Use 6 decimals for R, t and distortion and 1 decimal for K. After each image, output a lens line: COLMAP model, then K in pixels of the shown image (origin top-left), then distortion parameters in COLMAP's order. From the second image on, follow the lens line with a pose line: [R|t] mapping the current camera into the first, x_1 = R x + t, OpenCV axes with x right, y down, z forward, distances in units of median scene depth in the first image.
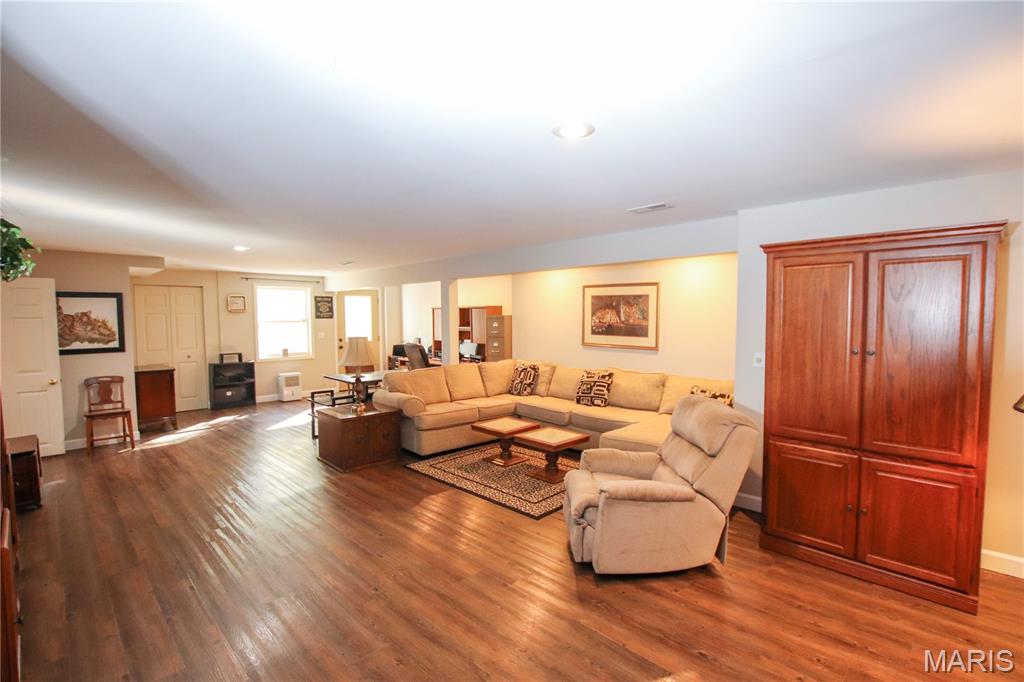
lens RADIAL K [[486.6, 0, 531.4], [0, 486.6, 345.3], [0, 0, 1]] dist [-0.030716, 0.002385]
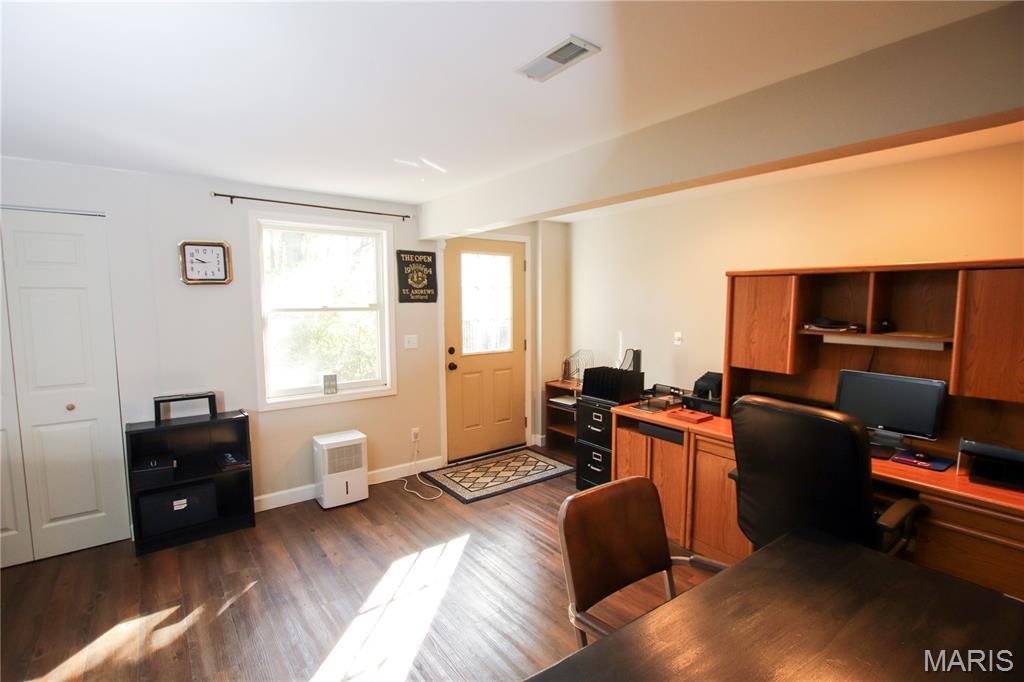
lens RADIAL K [[486.6, 0, 516.1], [0, 486.6, 342.9], [0, 0, 1]] dist [-0.030716, 0.002385]
pose [[0.986153, 0.015136, -0.165143, -0.318013], [-0.010813, 0.999576, 0.027046, -0.037638], [0.165483, -0.024886, 0.985899, 0.690883]]
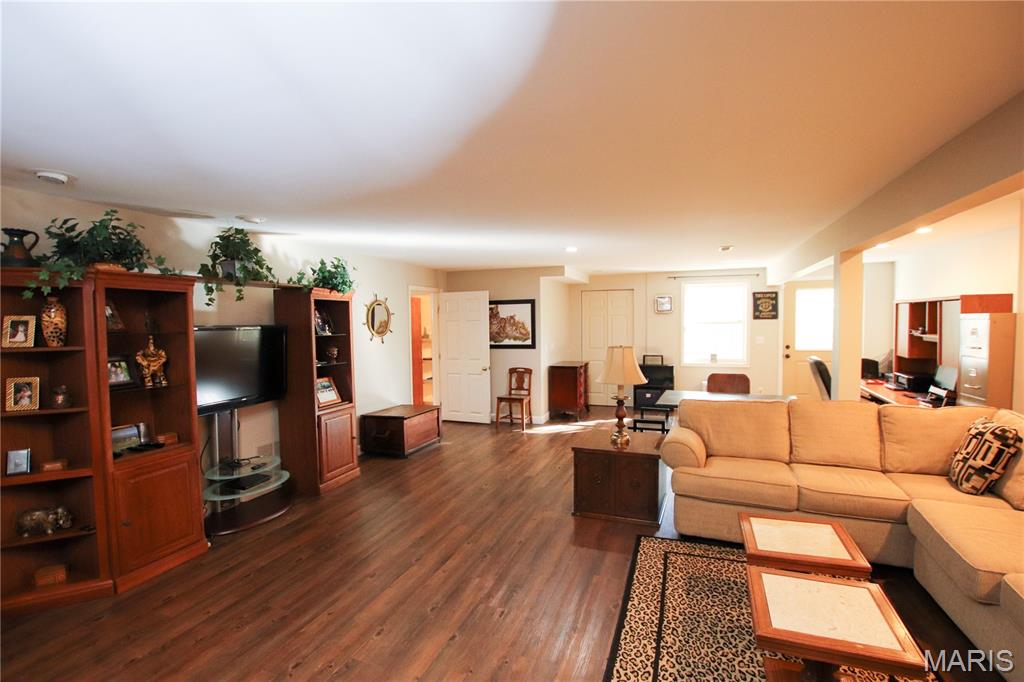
lens RADIAL K [[486.6, 0, 509.1], [0, 486.6, 342.2], [0, 0, 1]] dist [-0.030716, 0.002385]
pose [[0.377306, 0.040277, -0.925212, 0.186058], [-0.043450, 0.998724, 0.025758, -0.023171], [0.925069, 0.030482, 0.378575, 0.358849]]
